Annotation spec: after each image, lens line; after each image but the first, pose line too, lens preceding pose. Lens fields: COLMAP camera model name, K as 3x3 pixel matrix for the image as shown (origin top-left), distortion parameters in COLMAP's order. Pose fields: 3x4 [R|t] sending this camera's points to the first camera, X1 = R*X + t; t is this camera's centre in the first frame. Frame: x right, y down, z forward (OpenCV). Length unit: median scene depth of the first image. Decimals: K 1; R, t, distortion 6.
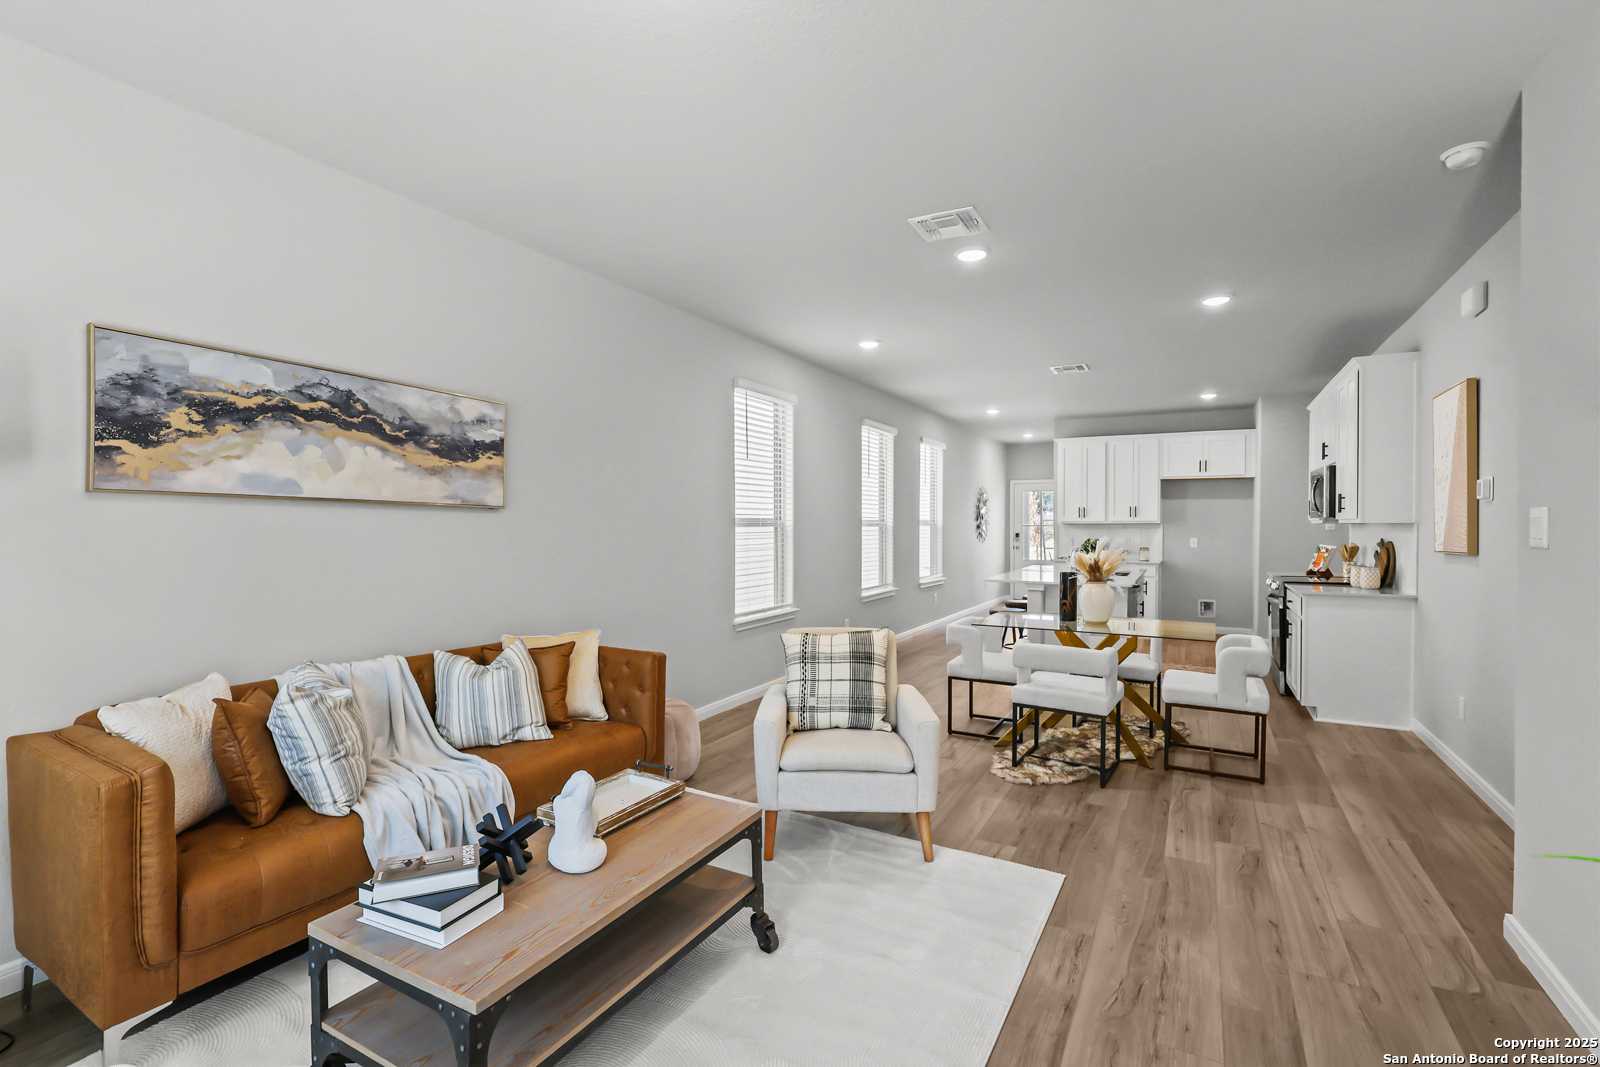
lens RADIAL K [[750.2, 0, 792.6], [0, 750.2, 532.0], [0, 0, 1]] dist [0.001857, 0.000337]
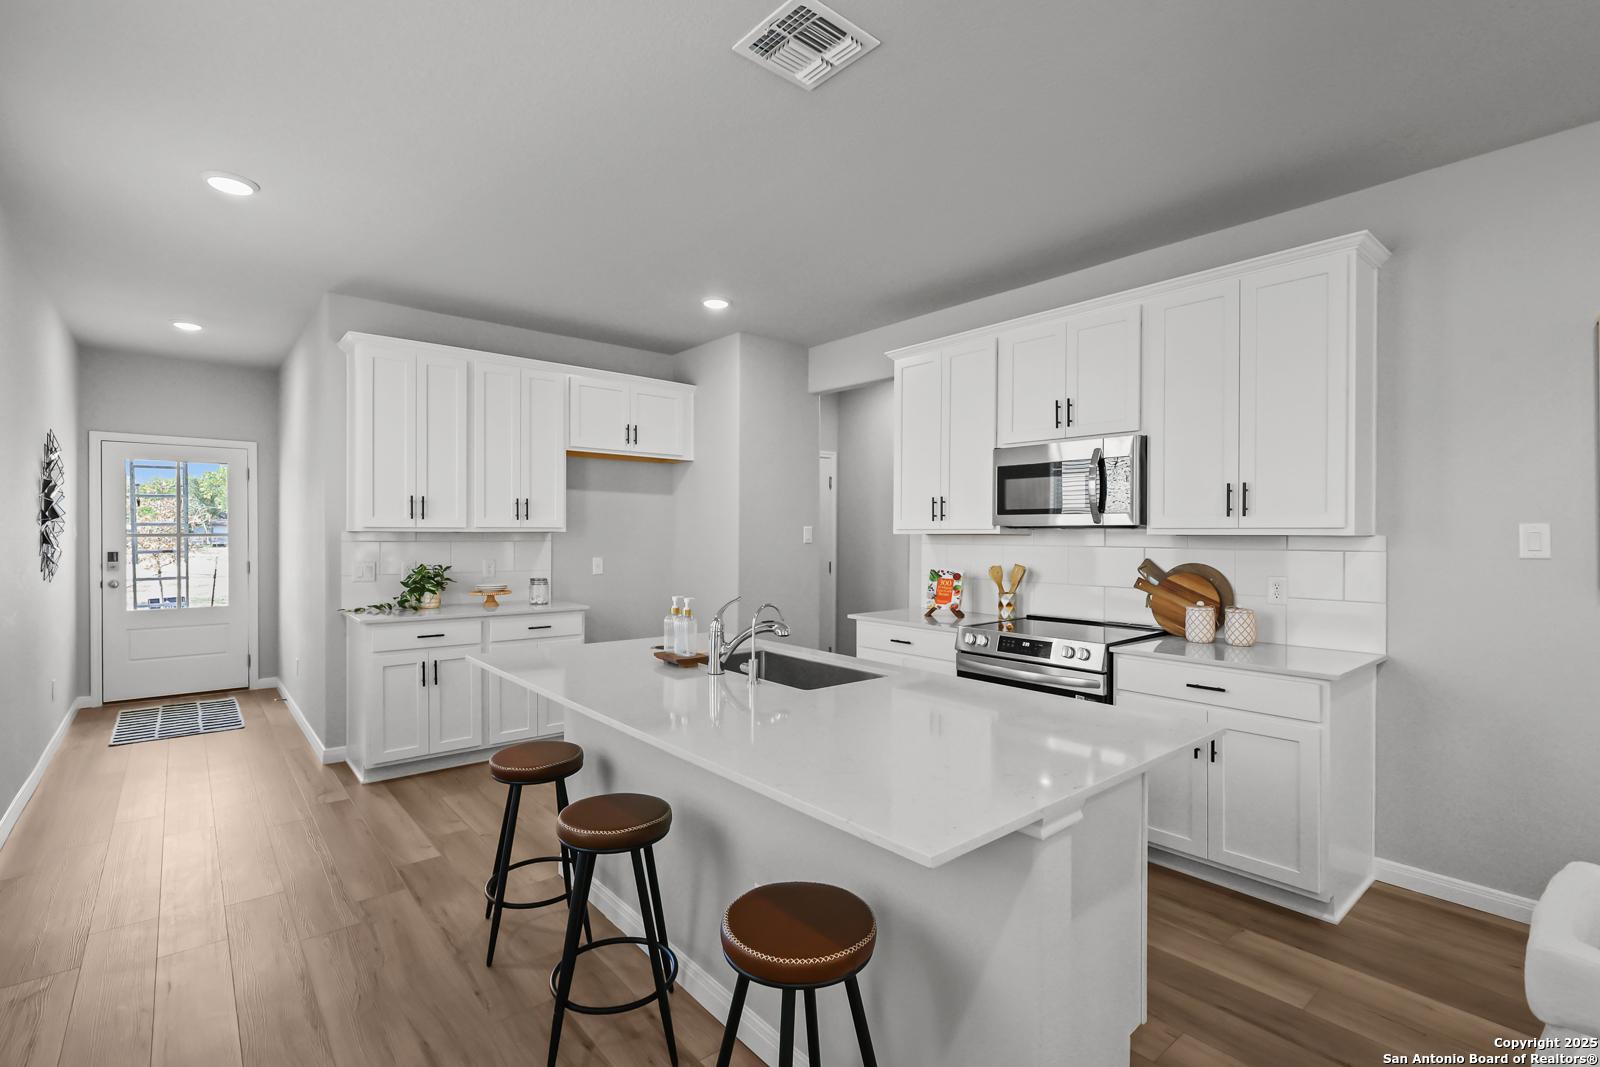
lens RADIAL K [[746.2, 0, 795.3], [0, 746.2, 540.4], [0, 0, 1]] dist [0.001557, 0.000208]
pose [[0.364772, -0.007593, 0.931066, 0.056974], [0.006102, 0.999965, 0.005765, -0.008620], [-0.931077, 0.003579, 0.364806, 0.721515]]
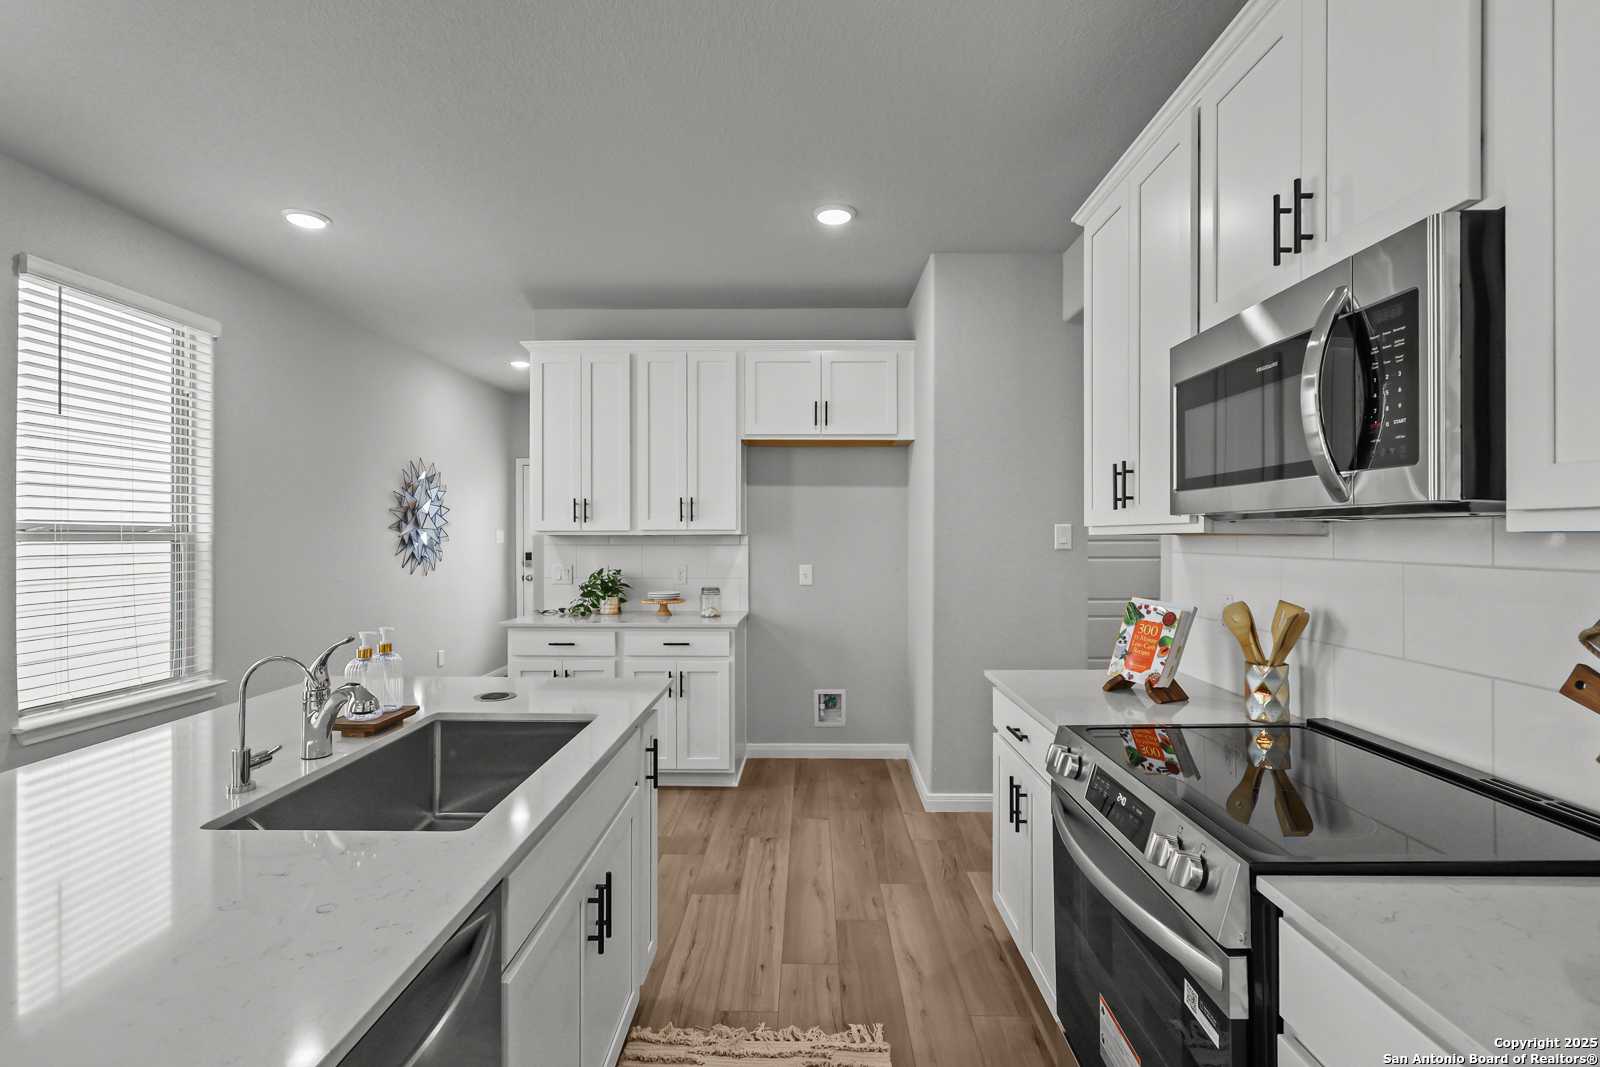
lens RADIAL K [[747.3, 0, 803.7], [0, 747.3, 536.5], [0, 0, 1]] dist [-0.002723, -0.000311]
pose [[0.884392, -0.002845, 0.466736, 0.342399], [0.007331, 0.999943, -0.007795, -0.007391], [-0.466687, 0.010316, 0.884362, 0.636749]]
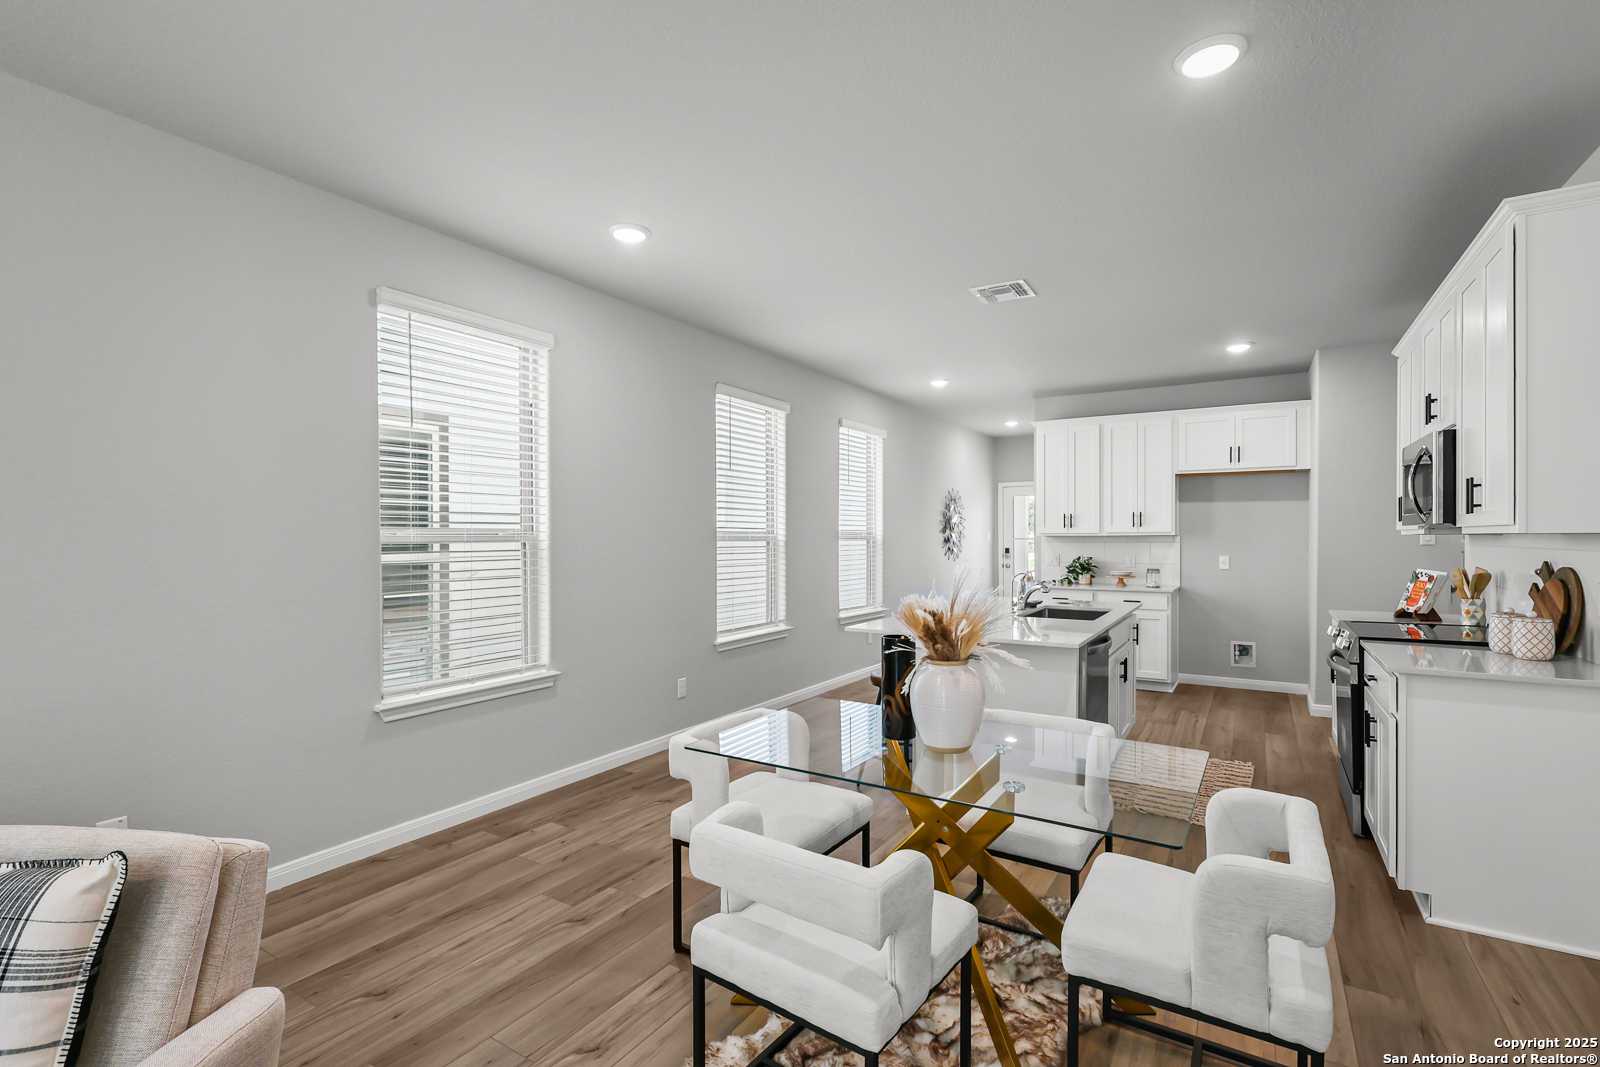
lens RADIAL K [[746.2, 0, 795.3], [0, 746.2, 540.4], [0, 0, 1]] dist [0.001557, 0.000208]
pose [[0.998236, -0.002388, -0.059321, 0.186706], [0.001982, 0.999974, -0.006902, -0.002844], [0.059336, 0.006772, 0.998215, 0.292019]]
